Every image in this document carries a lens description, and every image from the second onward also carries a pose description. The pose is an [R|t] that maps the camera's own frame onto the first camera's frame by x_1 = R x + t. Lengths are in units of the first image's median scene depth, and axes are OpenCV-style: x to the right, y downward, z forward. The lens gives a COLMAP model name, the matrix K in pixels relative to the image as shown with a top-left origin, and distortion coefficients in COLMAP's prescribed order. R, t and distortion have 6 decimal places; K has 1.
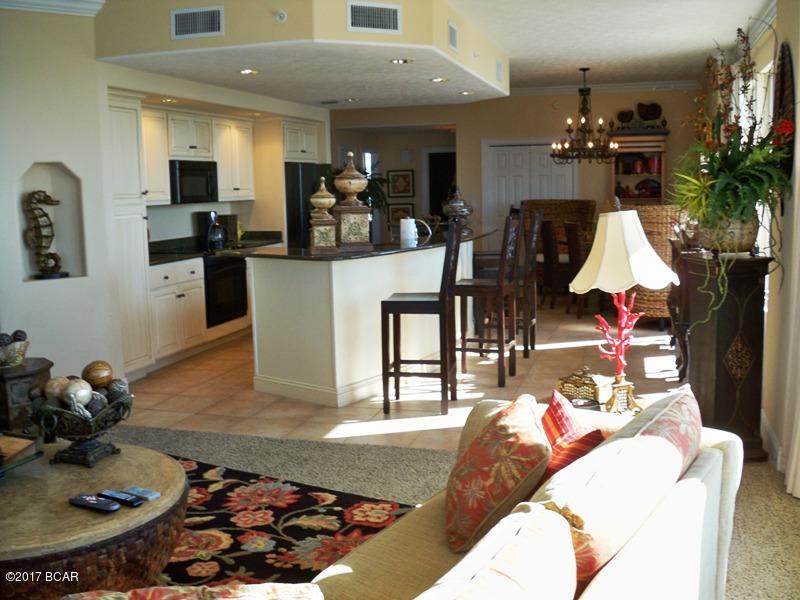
lens RADIAL K [[803.8, 0, 400.0], [0, 803.8, 300.0], [0, 0, 1]] dist [-0.093346, 0.026937]
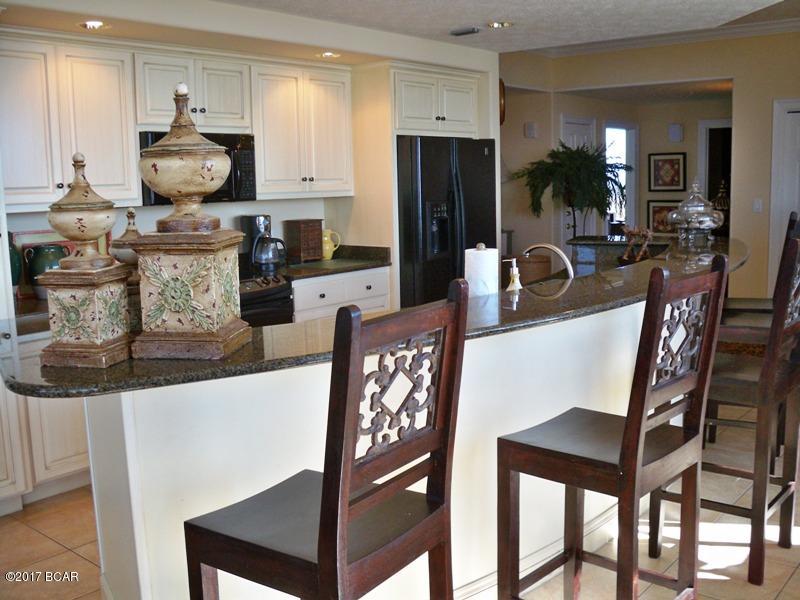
lens RADIAL K [[803.8, 0, 400.0], [0, 803.8, 300.0], [0, 0, 1]] dist [-0.093346, 0.026937]
pose [[0.916390, 0.058262, -0.396023, 0.107980], [-0.052936, 0.998300, 0.024375, -0.061988], [0.396770, -0.001373, 0.917917, 0.440798]]
